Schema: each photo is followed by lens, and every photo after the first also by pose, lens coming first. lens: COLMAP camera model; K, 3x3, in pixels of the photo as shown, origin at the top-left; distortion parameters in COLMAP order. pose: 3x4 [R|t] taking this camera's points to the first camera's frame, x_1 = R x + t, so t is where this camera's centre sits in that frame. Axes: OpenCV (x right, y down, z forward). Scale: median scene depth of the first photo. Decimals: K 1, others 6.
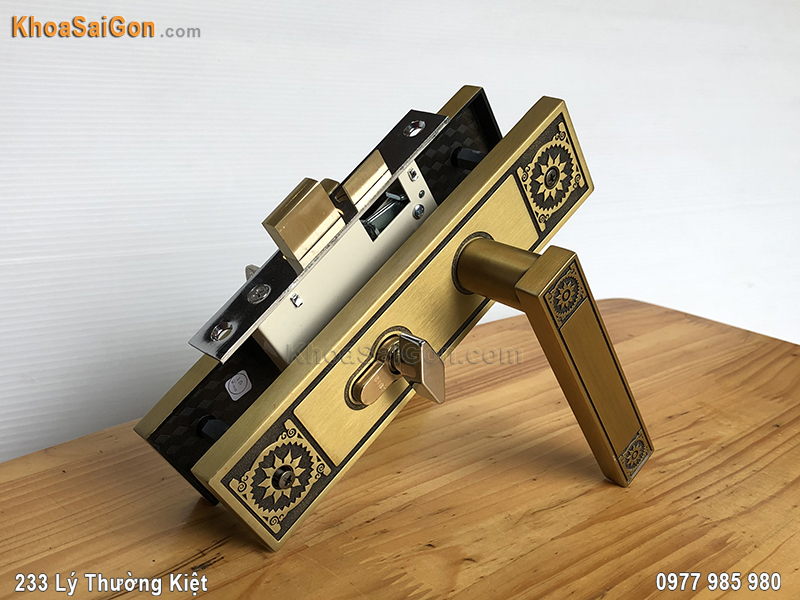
lens RADIAL K [[664.3, 0, 400.0], [0, 664.3, 300.0], [0, 0, 1]] dist [0.051146, 0.000630]
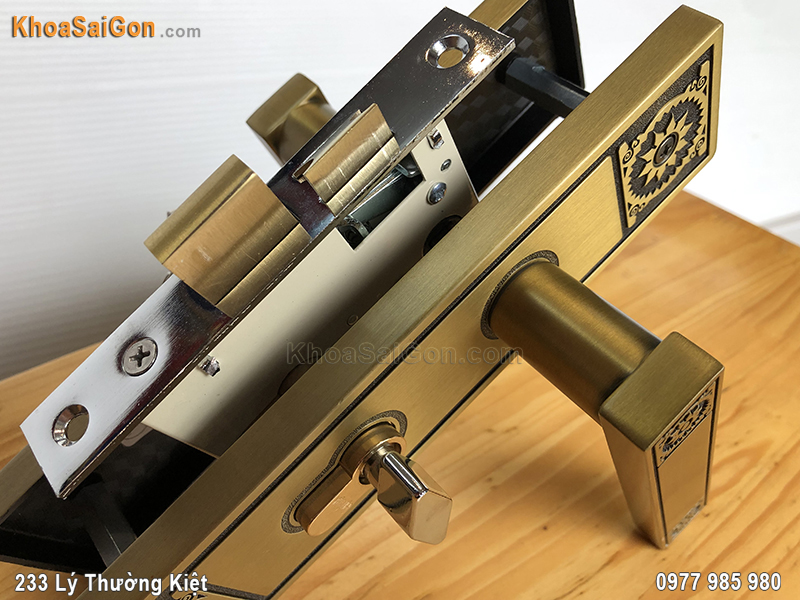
lens RADIAL K [[698.3, 0, 400.0], [0, 698.3, 300.0], [0, 0, 1]] dist [-0.002892, 0.005343]
pose [[0.994673, 0.096888, 0.035185, -0.016997], [-0.102534, 0.965057, 0.241148, -0.186349], [-0.010591, -0.243471, 0.969850, 0.381253]]
